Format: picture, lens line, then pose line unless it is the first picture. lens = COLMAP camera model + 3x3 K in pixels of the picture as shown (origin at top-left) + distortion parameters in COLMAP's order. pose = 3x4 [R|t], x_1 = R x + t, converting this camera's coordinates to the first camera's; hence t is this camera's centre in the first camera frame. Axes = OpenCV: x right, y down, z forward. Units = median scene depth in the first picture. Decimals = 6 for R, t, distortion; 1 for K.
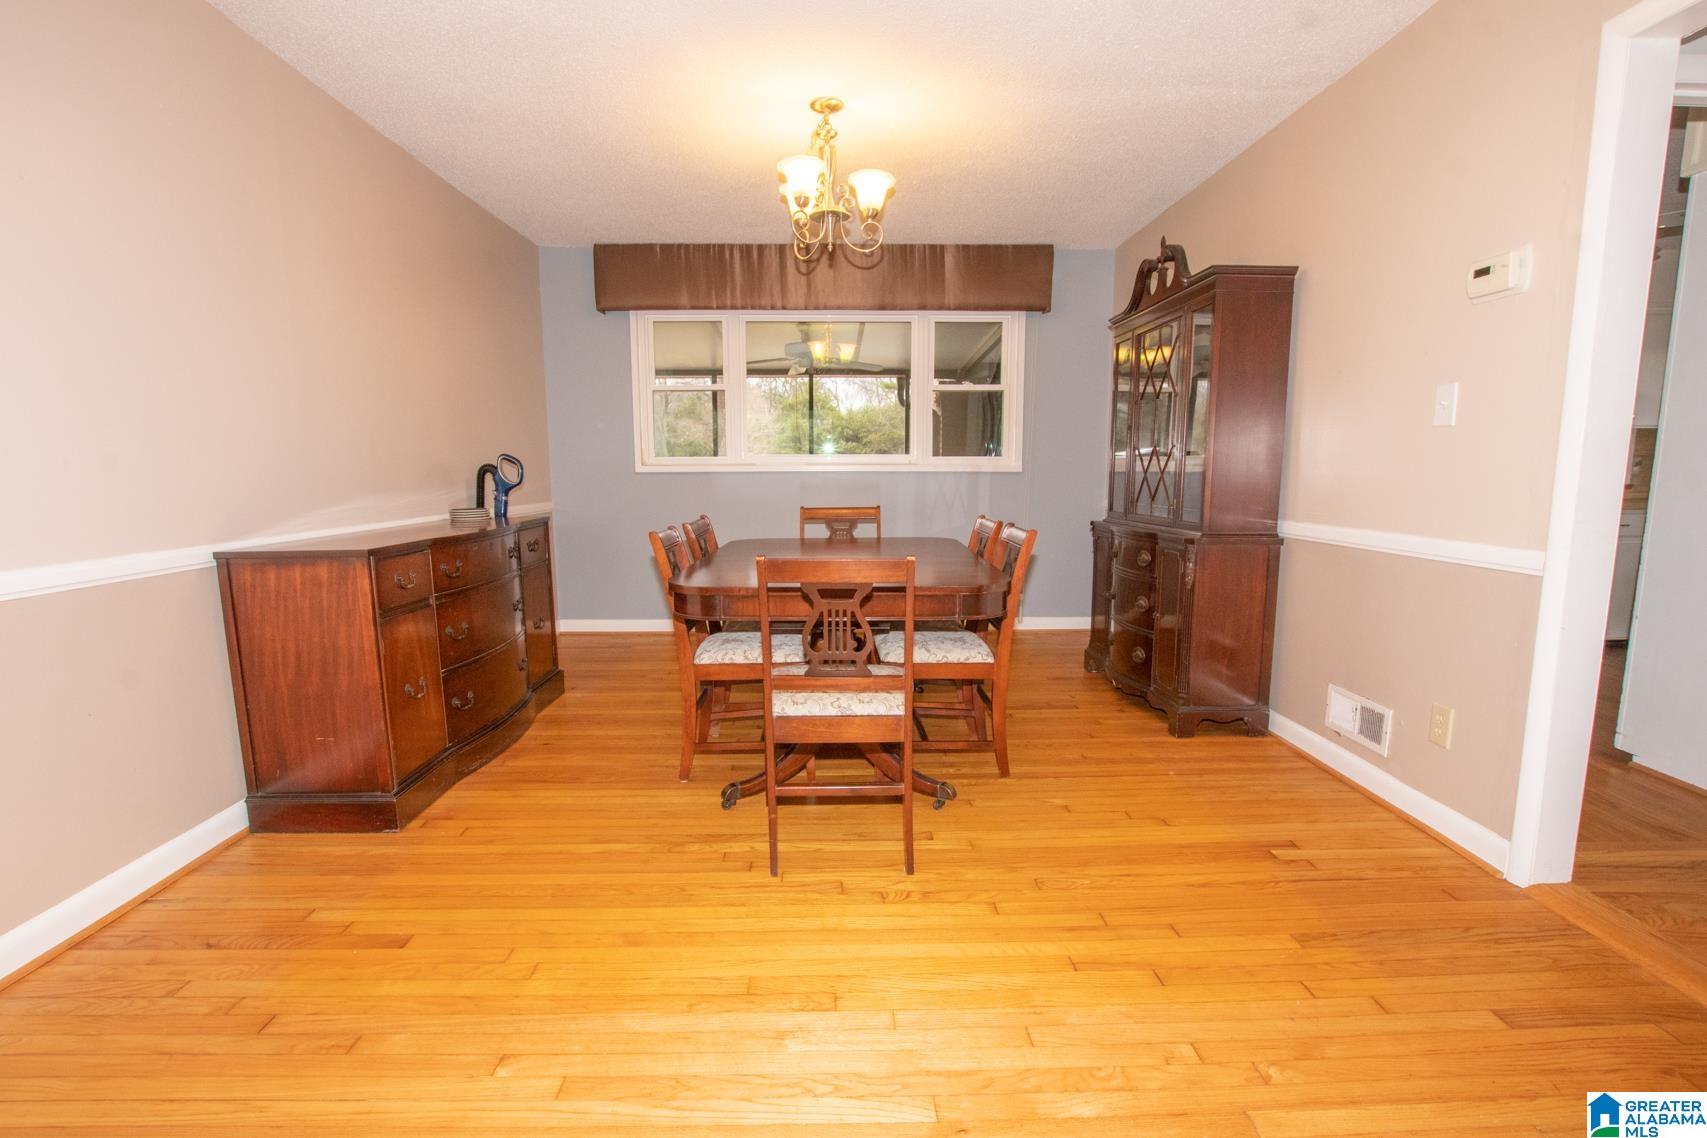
lens RADIAL K [[820.4, 0, 848.6], [0, 820.4, 589.8], [0, 0, 1]] dist [-0.028156, 0.000566]
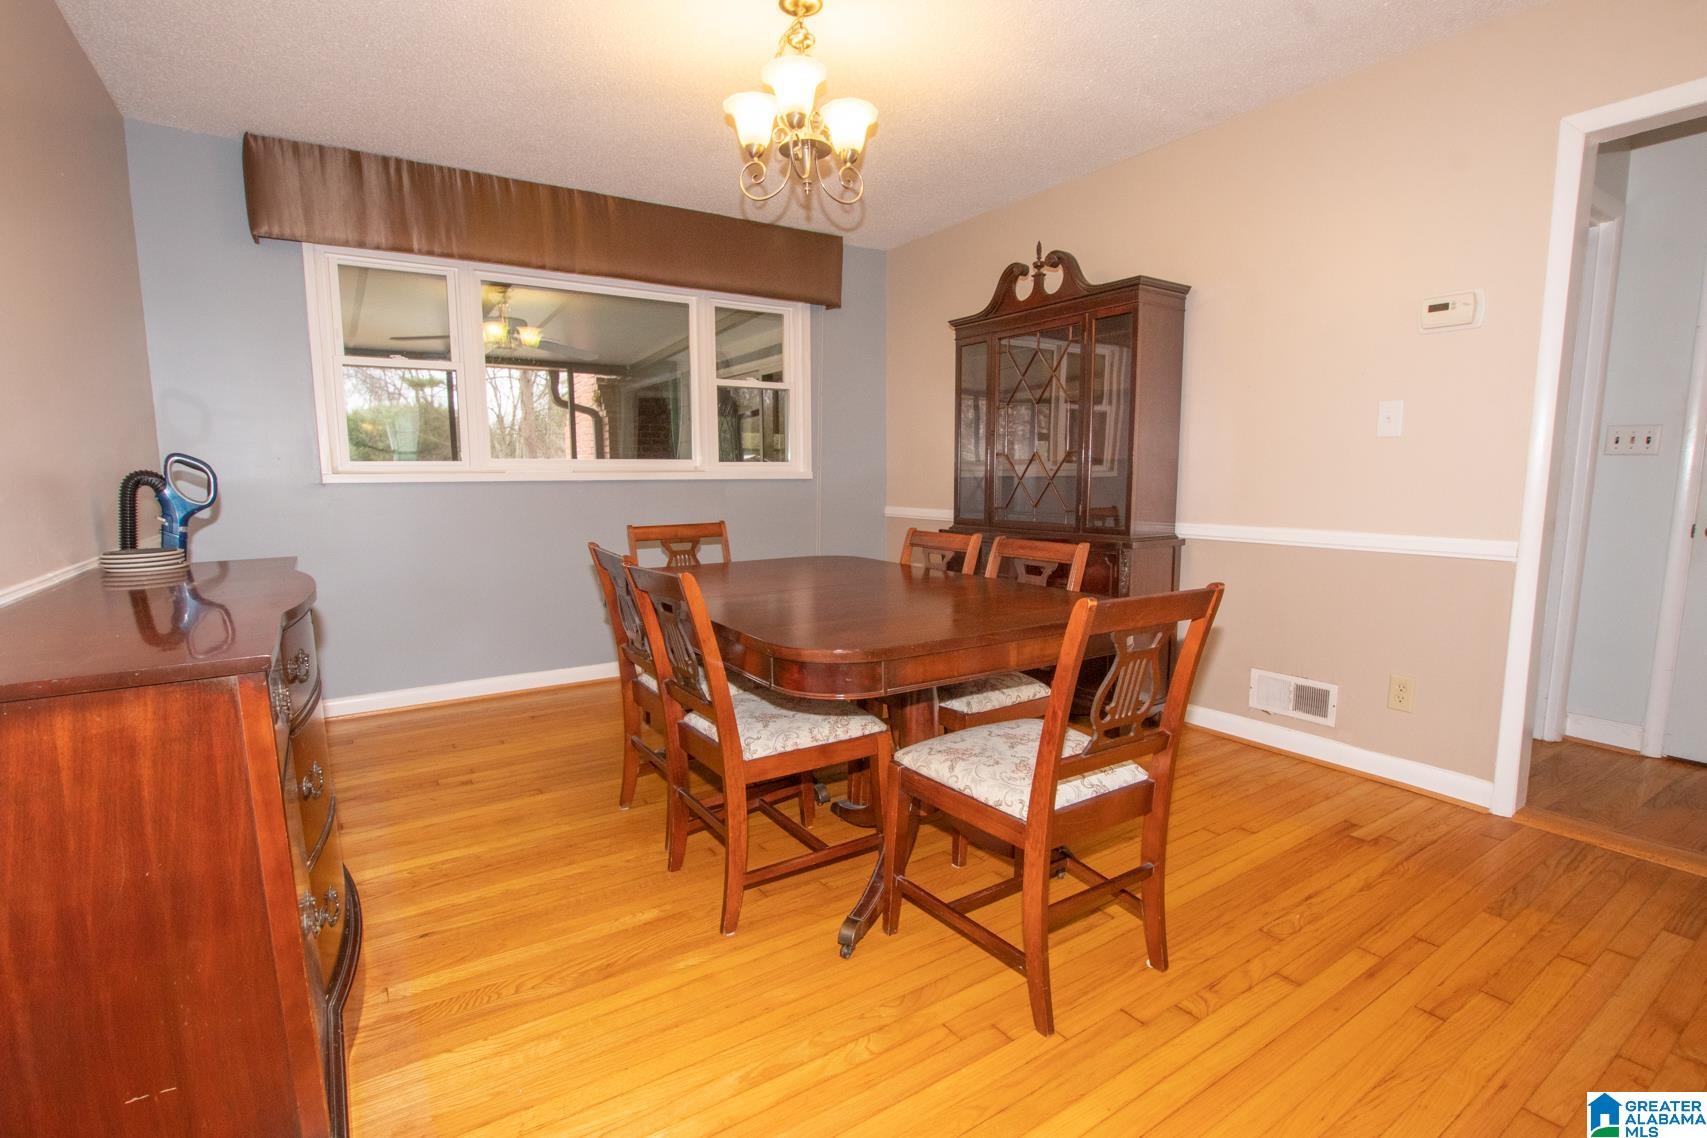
lens RADIAL K [[820.4, 0, 848.6], [0, 820.4, 589.8], [0, 0, 1]] dist [-0.028156, 0.000566]
pose [[0.839625, -0.077032, 0.537676, -0.433722], [0.082207, 0.996511, 0.014396, -0.050088], [-0.536909, 0.032114, 0.843028, 0.343392]]
